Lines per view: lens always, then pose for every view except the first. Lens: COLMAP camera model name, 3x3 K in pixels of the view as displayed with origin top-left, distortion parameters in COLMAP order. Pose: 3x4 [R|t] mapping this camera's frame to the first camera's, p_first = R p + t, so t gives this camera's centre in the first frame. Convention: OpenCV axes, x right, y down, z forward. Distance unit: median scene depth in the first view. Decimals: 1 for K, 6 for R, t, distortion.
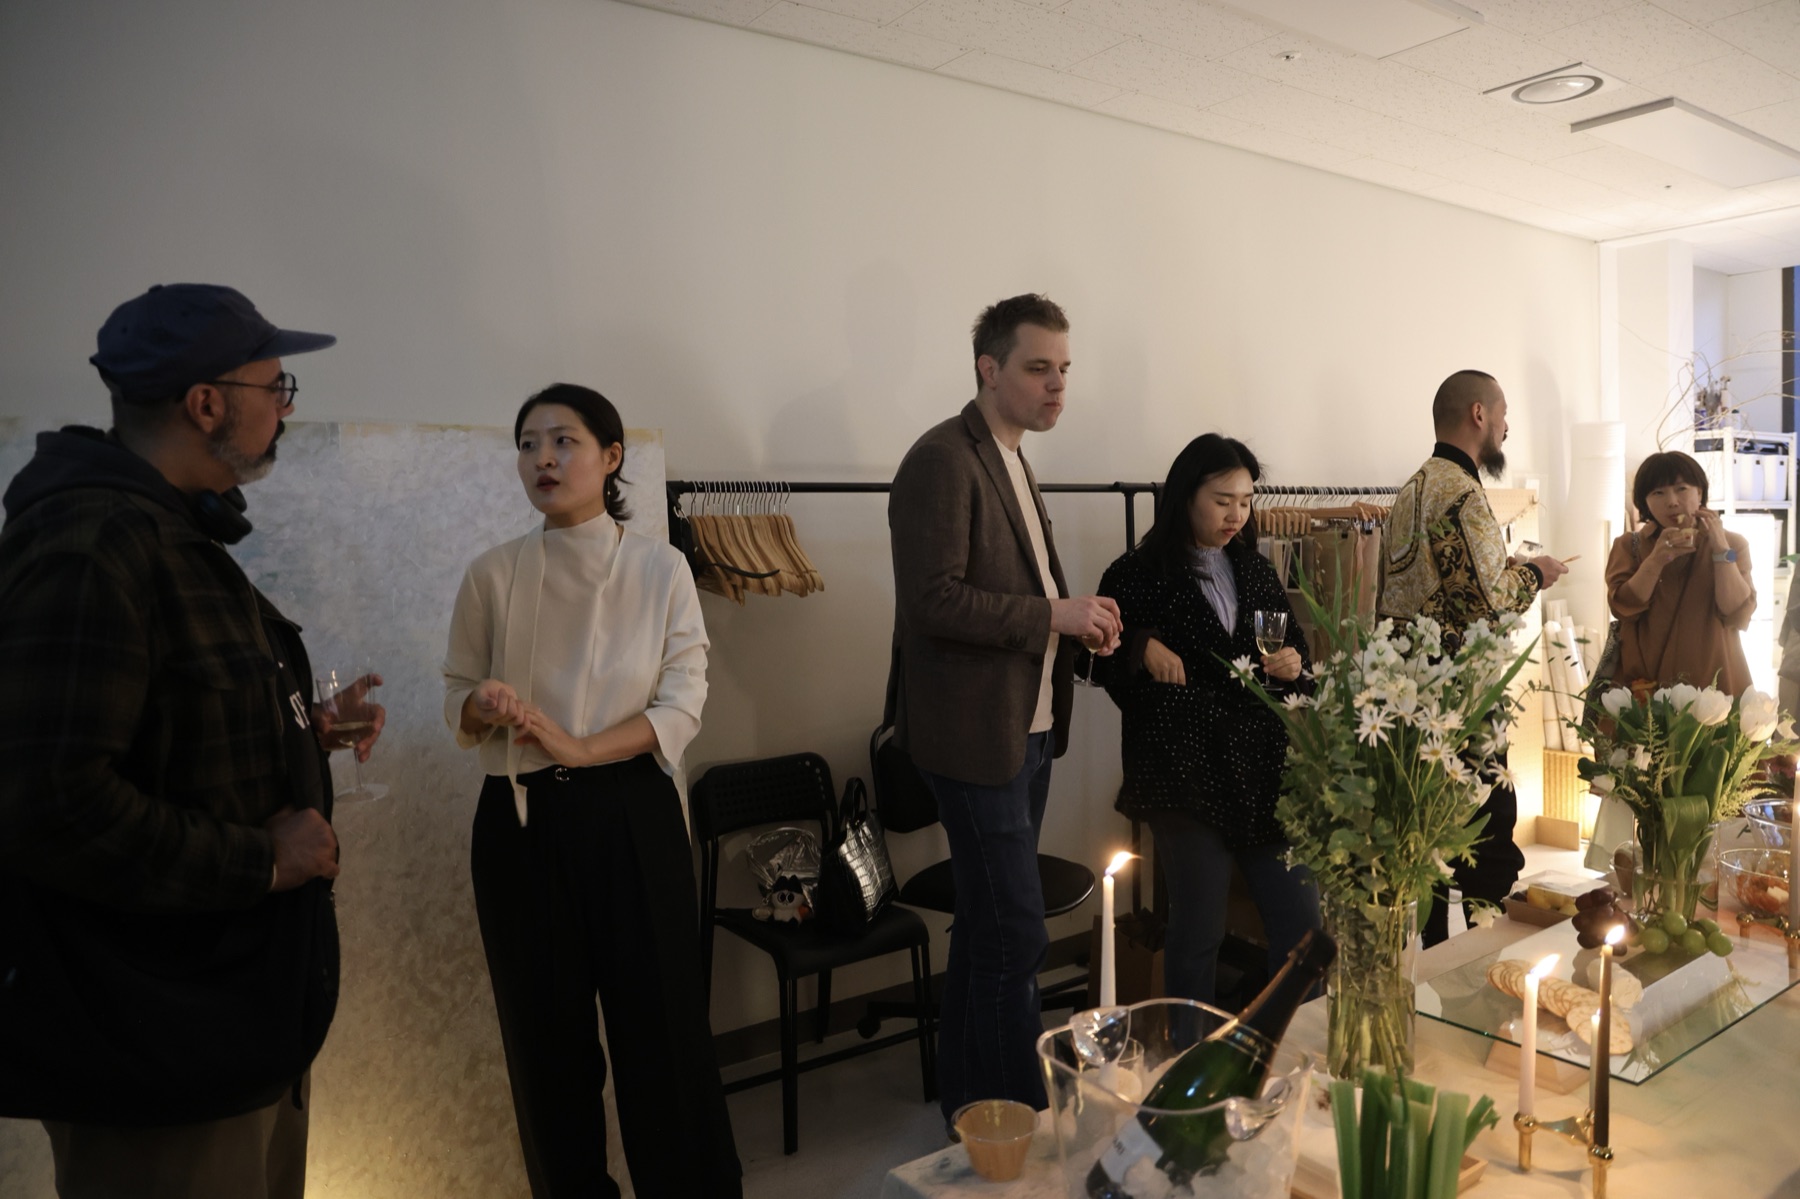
lens RADIAL K [[1245.8, 0, 910.3], [0, 1245.8, 556.7], [0, 0, 1]] dist [-0.101556, 0.073081]
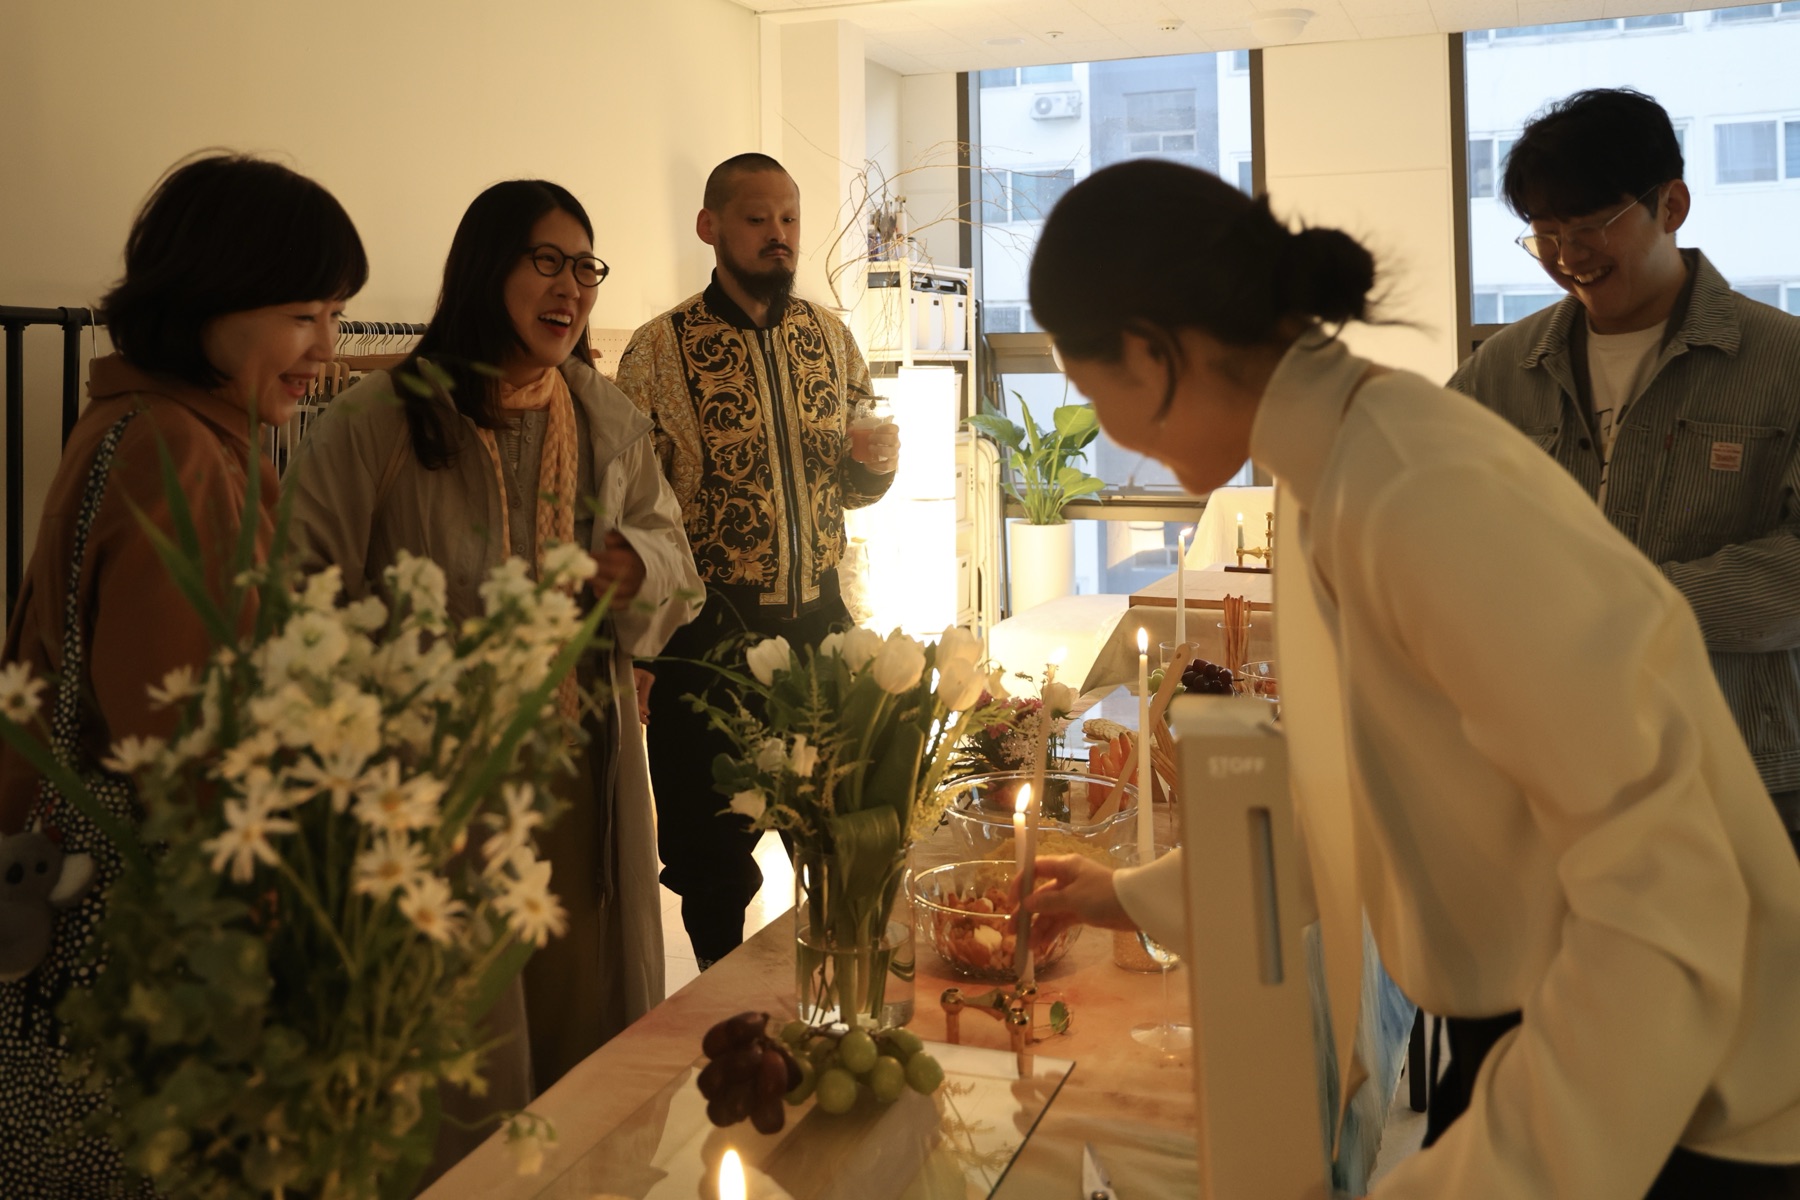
lens RADIAL K [[1661.1, 0, 892.3], [0, 1661.1, 271.3], [0, 0, 1]] dist [0.001341, 0.003541]
pose [[0.831351, 0.036423, 0.554553, 0.140123], [0.014800, 0.996045, -0.087607, -0.004255], [-0.555550, 0.081040, 0.827524, 0.217614]]
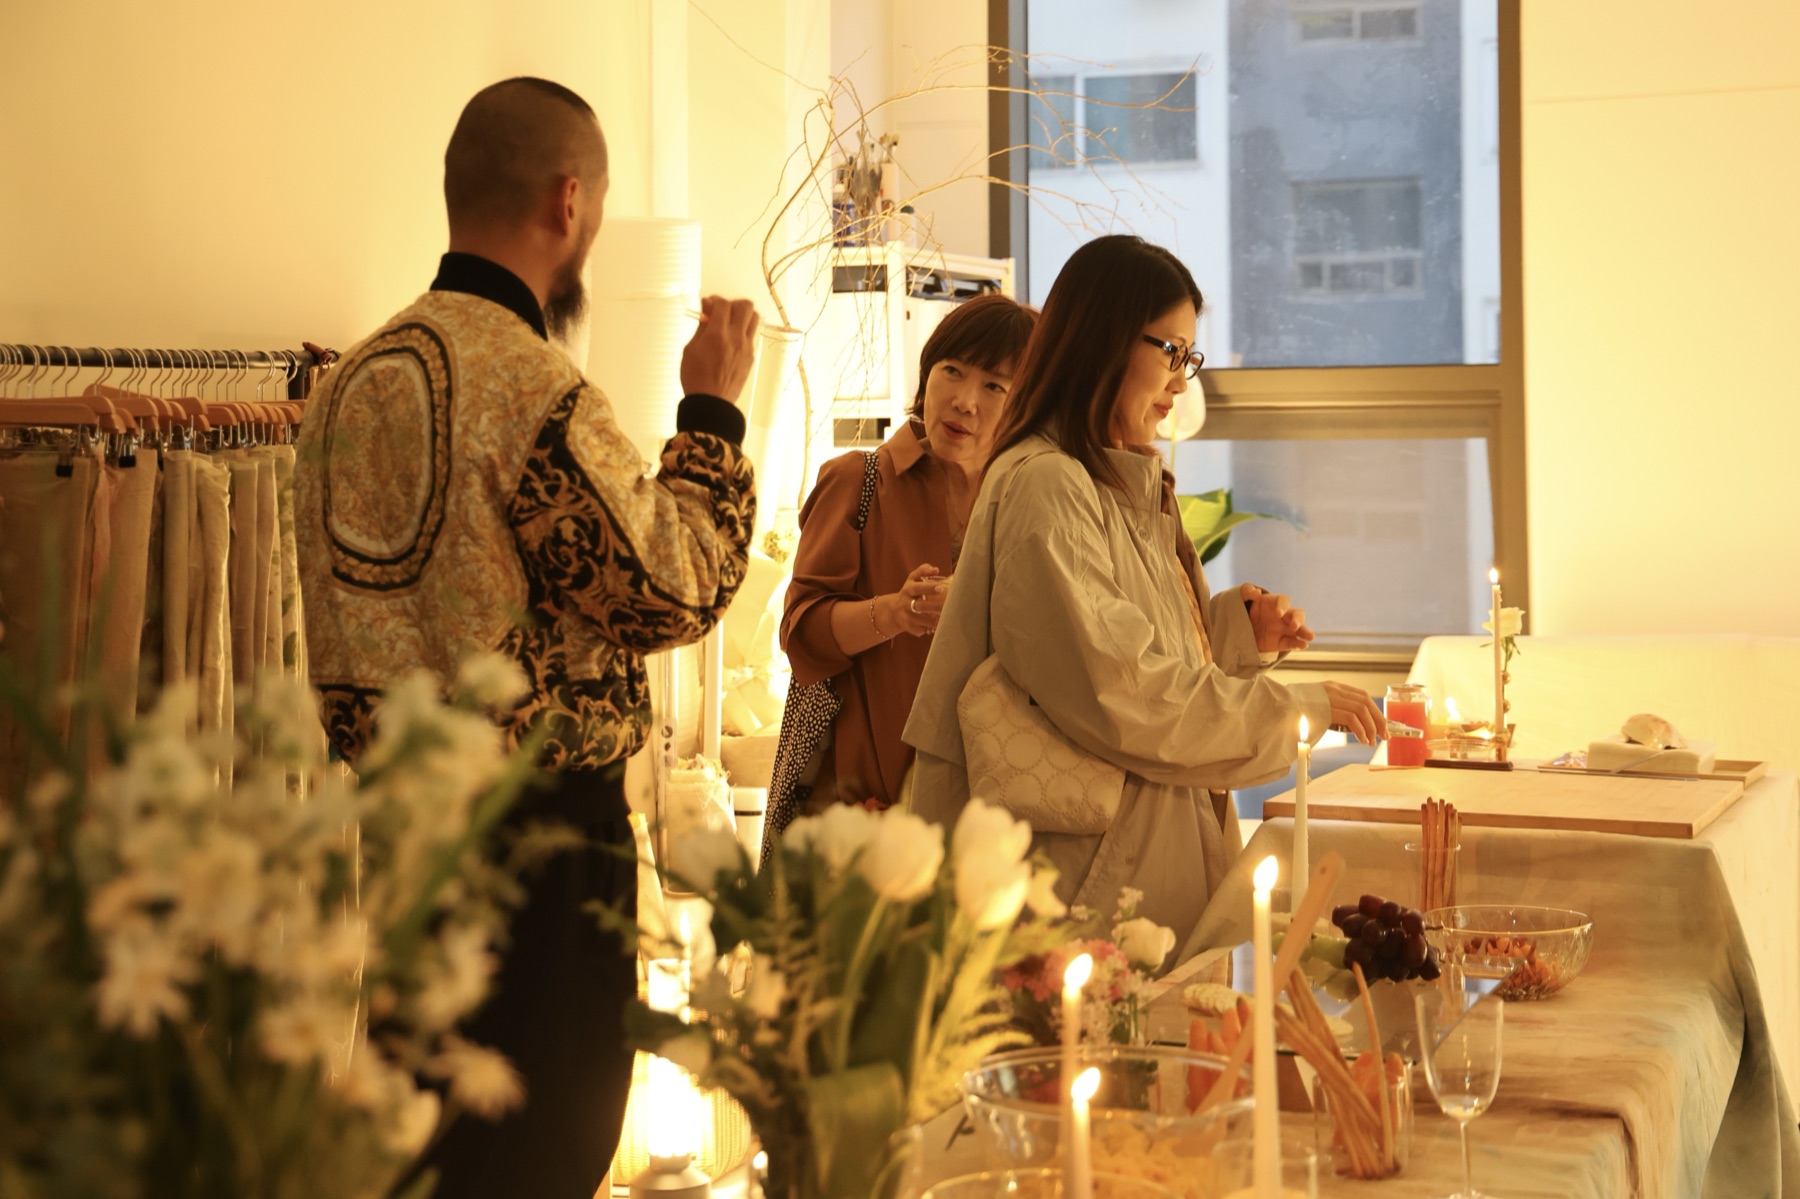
lens RADIAL K [[3044.2, 0, 820.6], [0, 3044.2, 420.2], [0, 0, 1]] dist [0.654887, -1.892131]
pose [[0.838546, 0.013719, 0.544659, 0.016556], [0.004789, 0.999459, -0.032548, 0.001472], [-0.544810, 0.029901, 0.838026, 0.052506]]
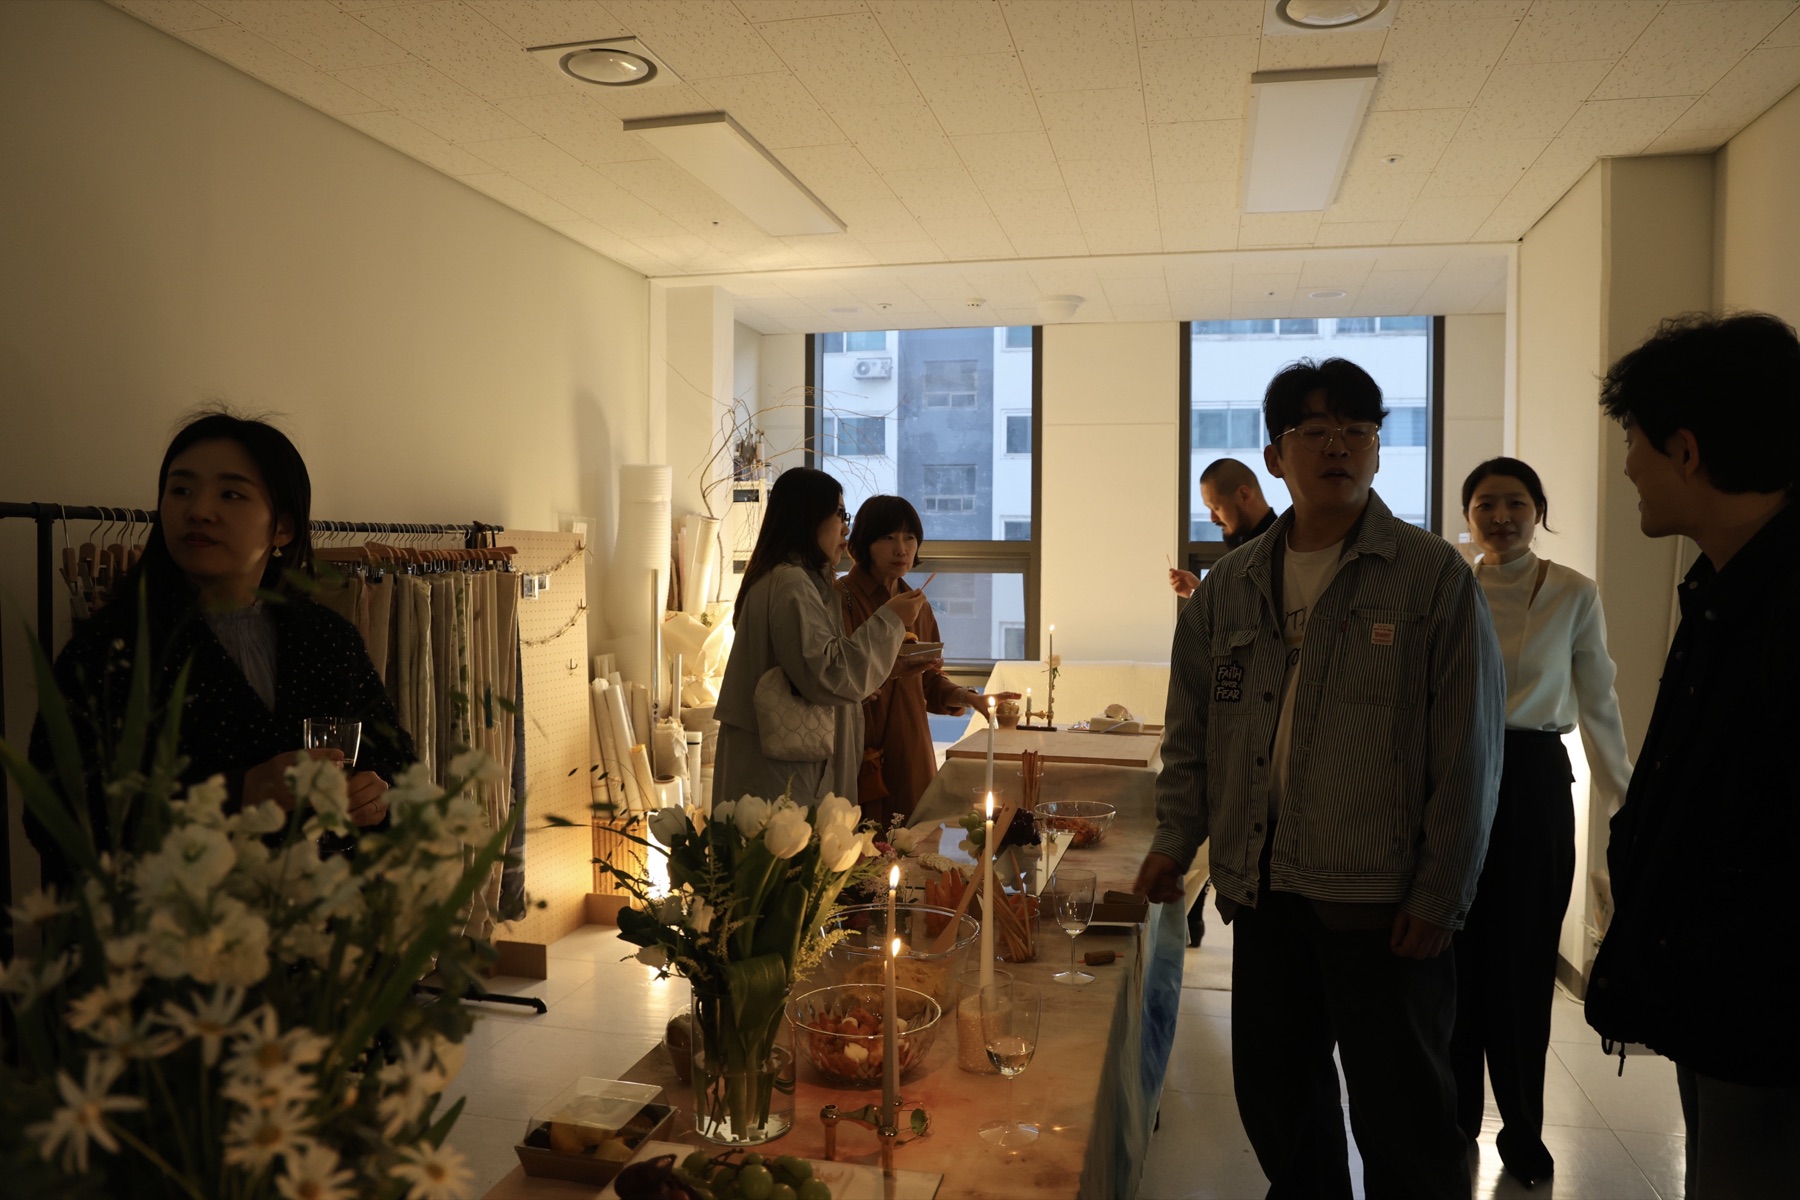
lens RADIAL K [[1237.9, 0, 900.0], [0, 1237.9, 600.0], [0, 0, 1]] dist [-0.083636, 0.051028]
pose [[0.753515, 0.000350, 0.657431, 0.197275], [0.000897, 0.999998, -0.001561, -0.009446], [-0.657430, 0.001766, 0.753513, 0.341957]]
